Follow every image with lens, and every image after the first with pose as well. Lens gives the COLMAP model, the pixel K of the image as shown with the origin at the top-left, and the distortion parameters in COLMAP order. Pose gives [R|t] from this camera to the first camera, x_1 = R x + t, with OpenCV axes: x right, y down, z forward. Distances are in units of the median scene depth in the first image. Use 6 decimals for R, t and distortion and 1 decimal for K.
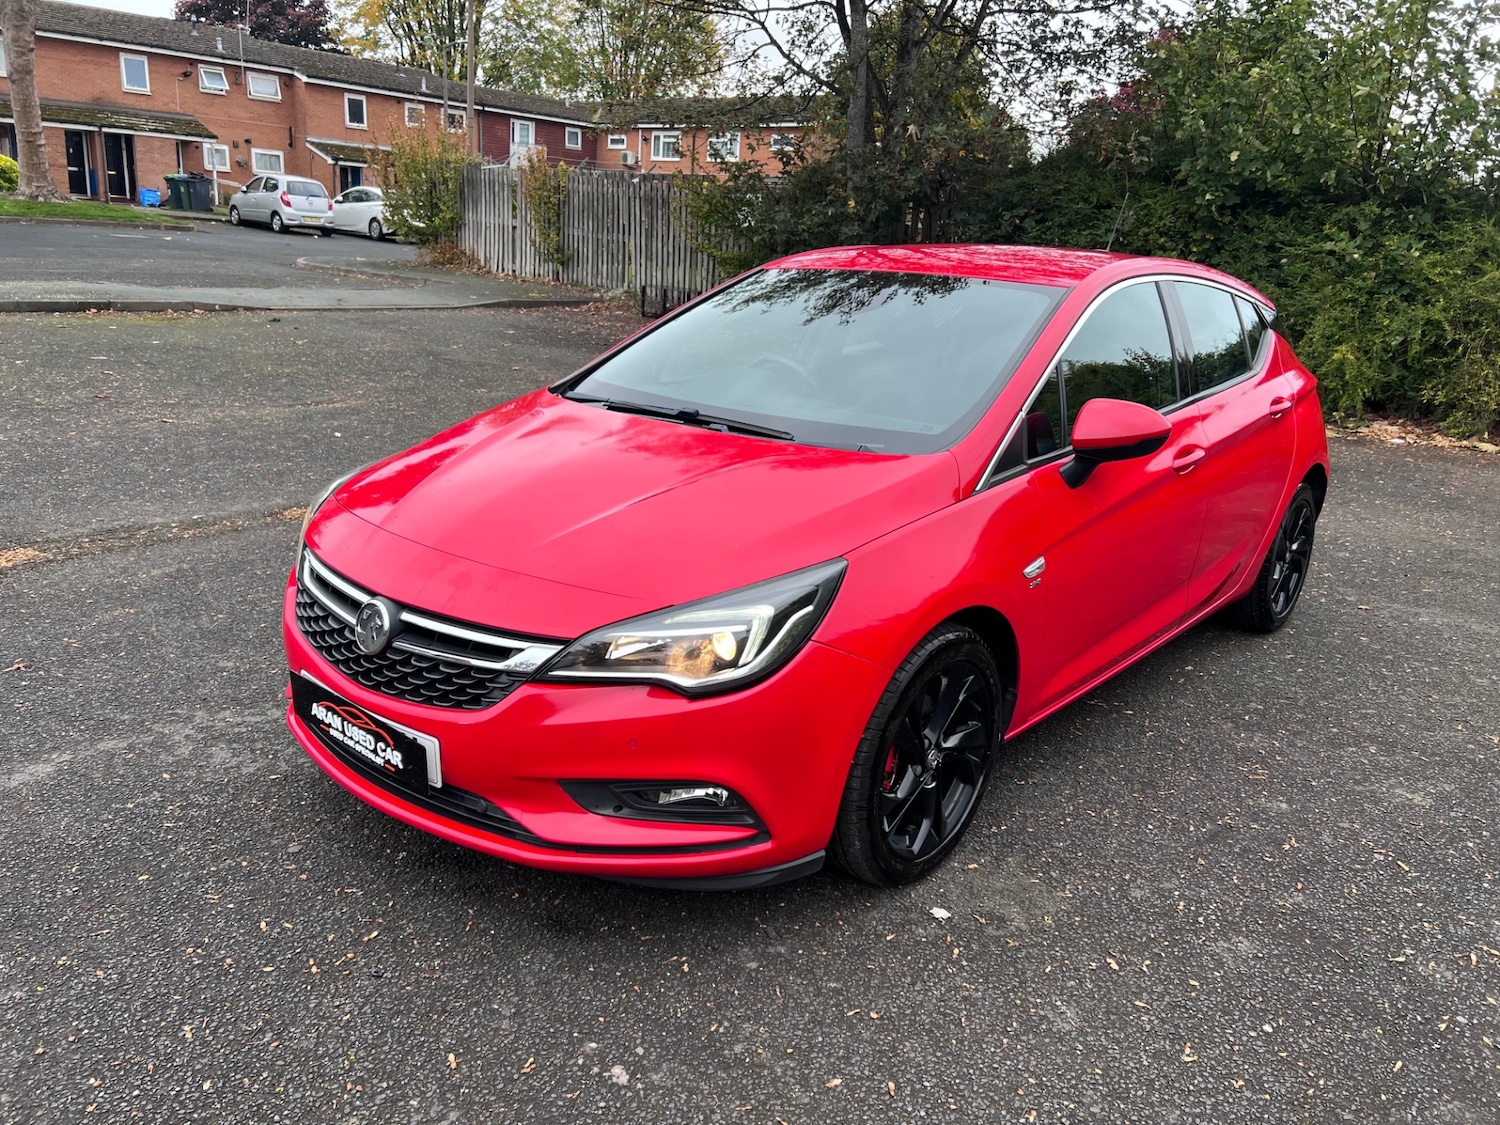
lens RADIAL K [[1107.0, 0, 764.1], [0, 1107.0, 567.5], [0, 0, 1]] dist [0.038526, -0.034789]
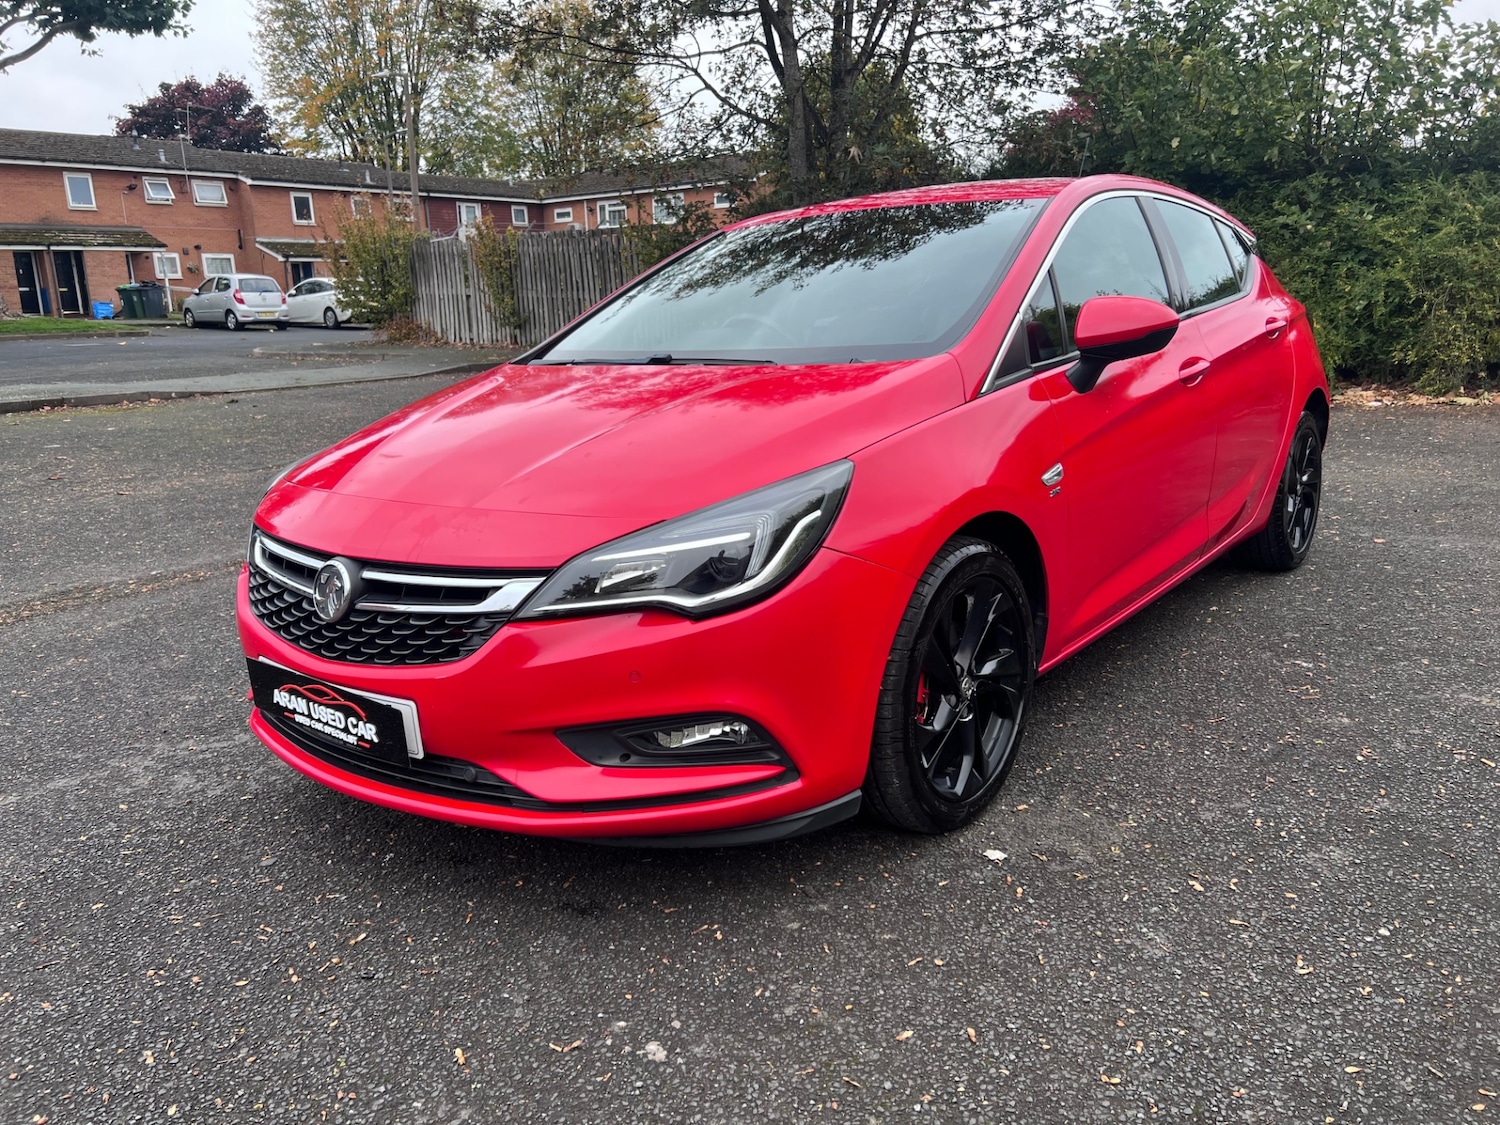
lens RADIAL K [[1105.6, 0, 759.4], [0, 1105.6, 566.8], [0, 0, 1]] dist [0.045428, -0.047395]
pose [[0.994933, -0.099514, 0.014305, -0.015364], [0.100112, 0.993718, -0.050026, 0.081773], [-0.009237, 0.051205, 0.998645, 0.074879]]
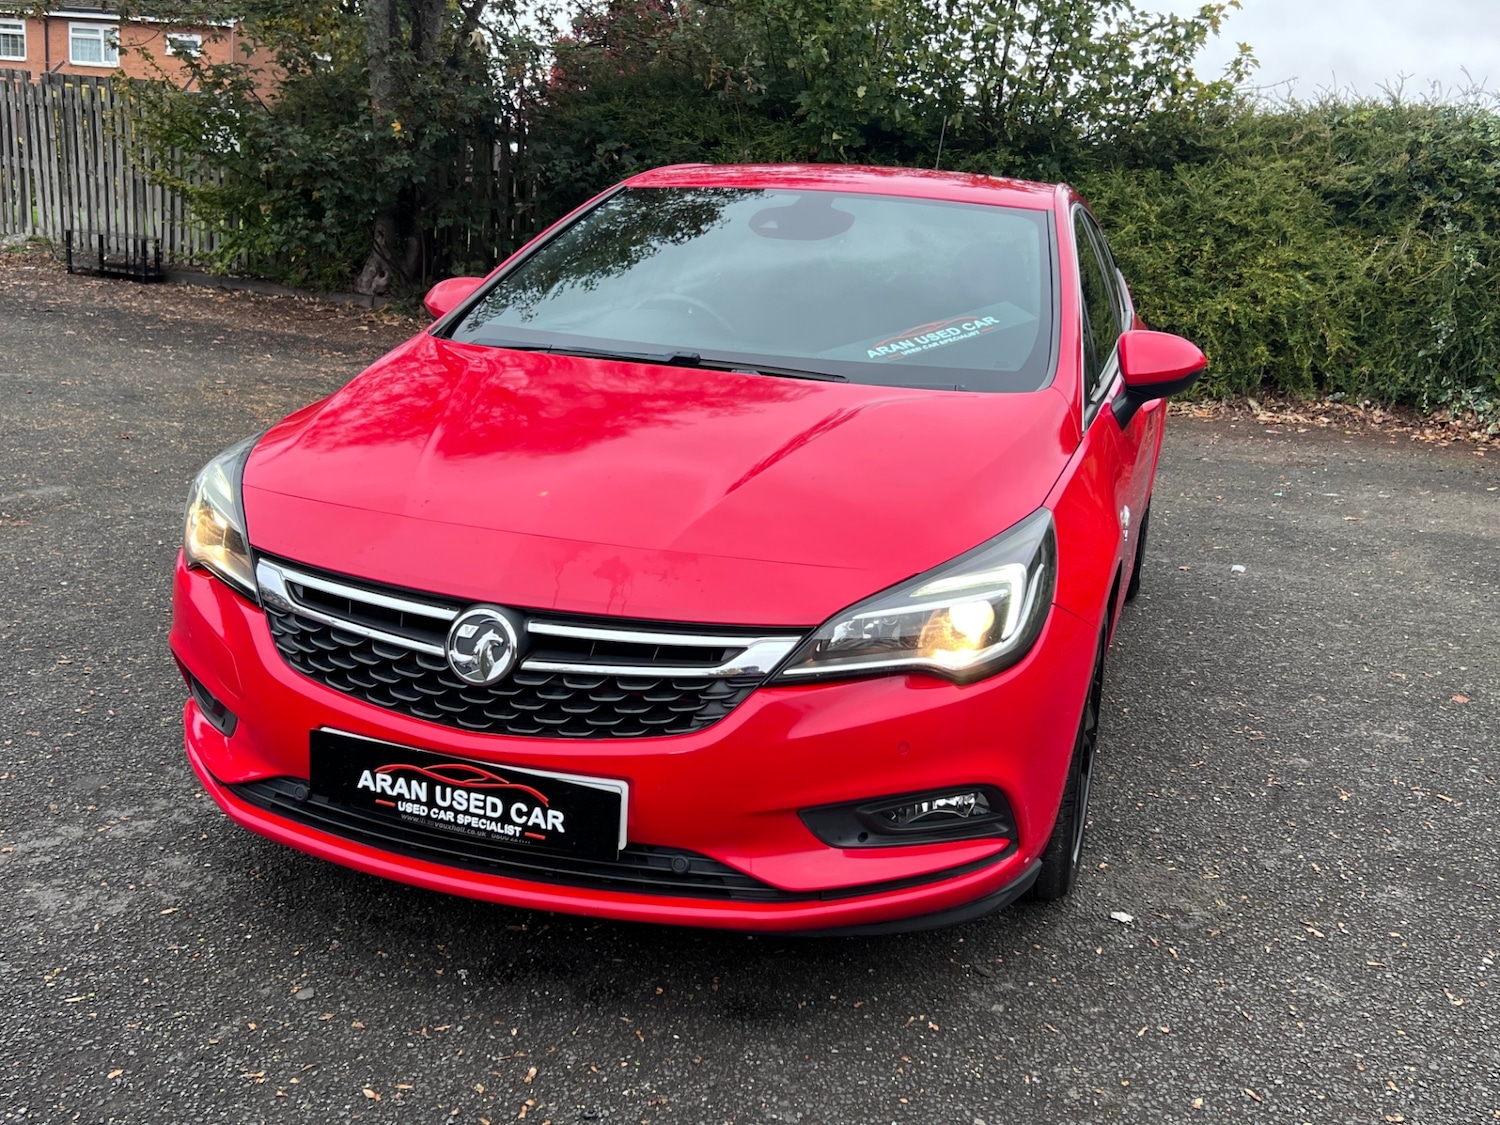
lens RADIAL K [[1413.9, 0, 761.3], [0, 1413.9, 555.2], [0, 0, 1]] dist [0.050458, -0.065529]
pose [[0.919361, -0.076525, 0.385902, -0.387104], [0.089165, 0.995905, -0.014934, 0.017380], [-0.383178, 0.048139, 0.922419, 0.057912]]
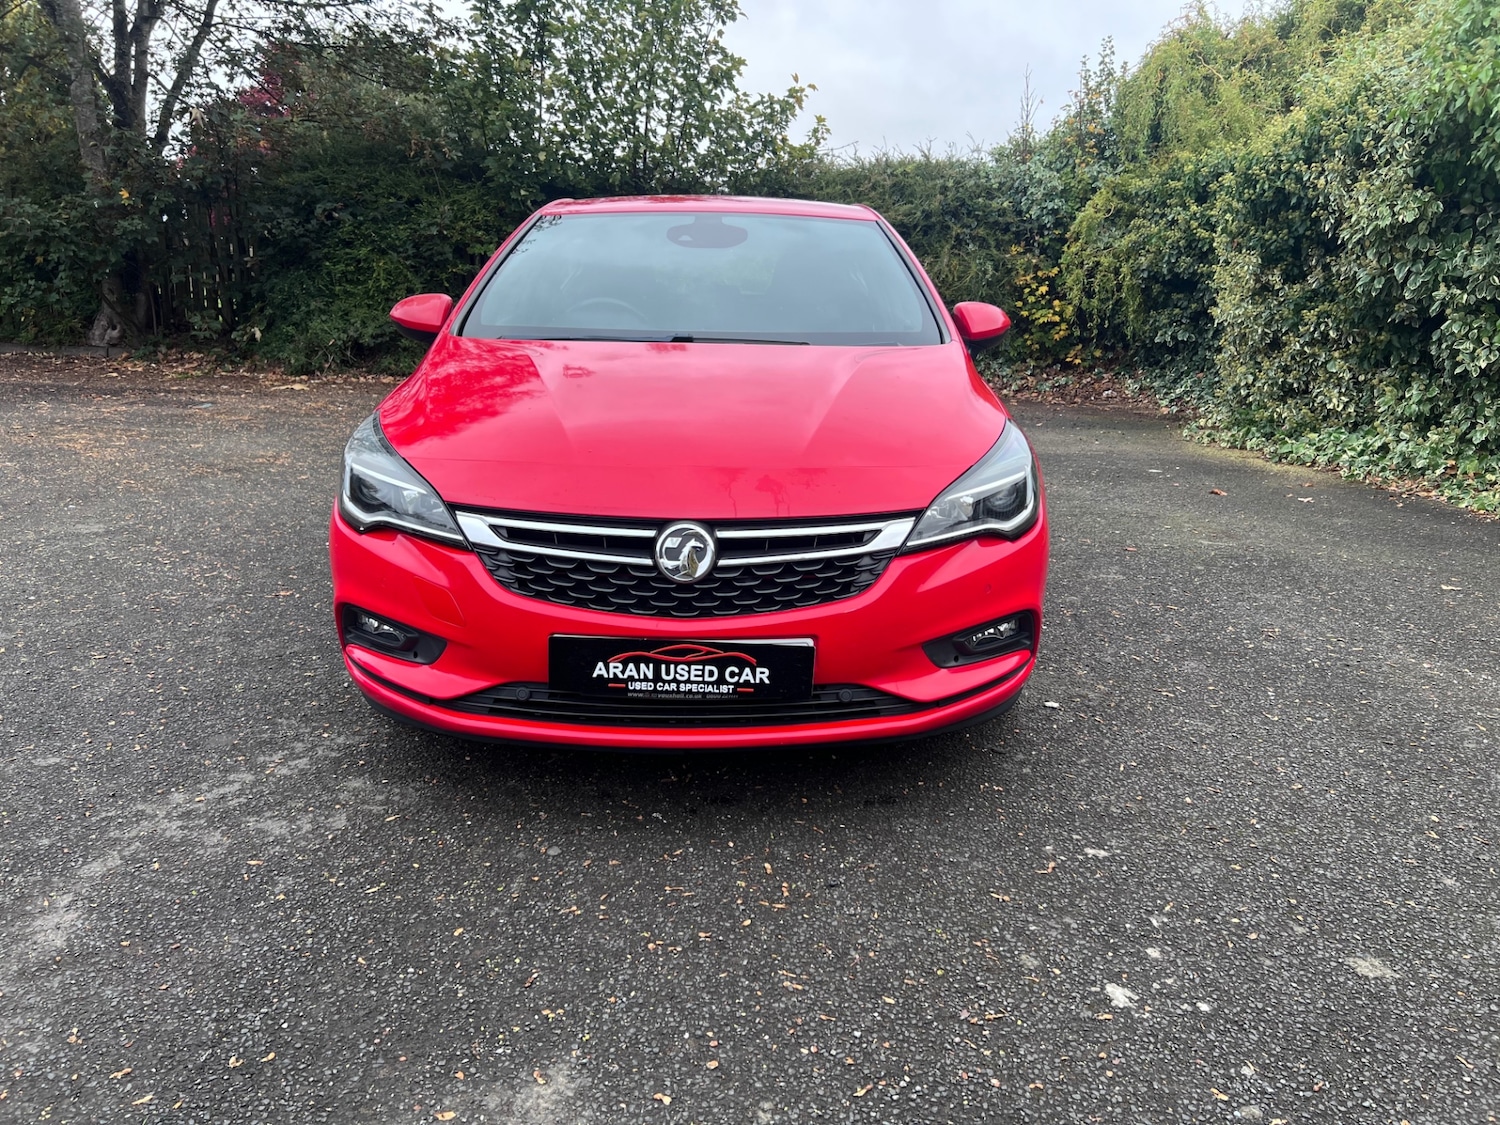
lens RADIAL K [[1106.9, 0, 753.1], [0, 1106.9, 557.5], [0, 0, 1]] dist [0.048983, -0.050341]
pose [[0.755712, -0.189636, 0.626848, -0.645366], [0.202264, 0.977949, 0.052007, 0.014444], [-0.622888, 0.087486, 0.777404, 0.175053]]
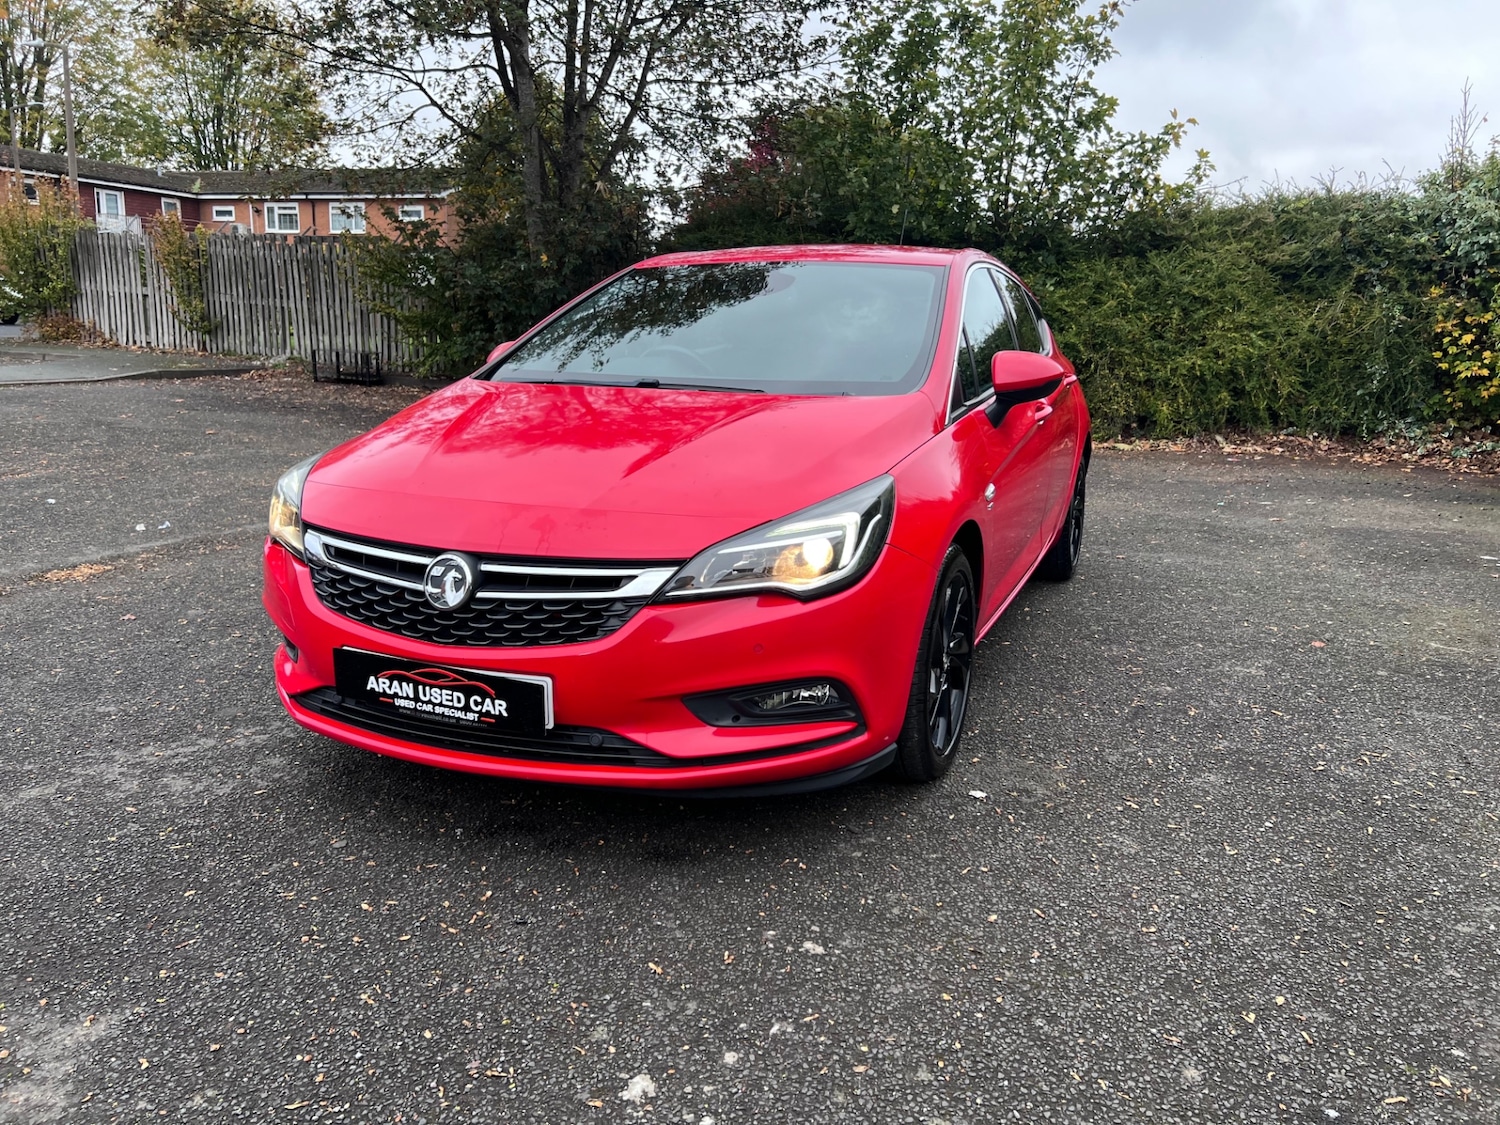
lens RADIAL K [[1105.6, 0, 759.4], [0, 1105.6, 566.8], [0, 0, 1]] dist [0.045428, -0.047395]
pose [[0.949316, -0.097624, 0.298780, -0.276445], [0.115753, 0.992323, -0.043551, 0.082588], [-0.292235, 0.075929, 0.953328, -0.010616]]
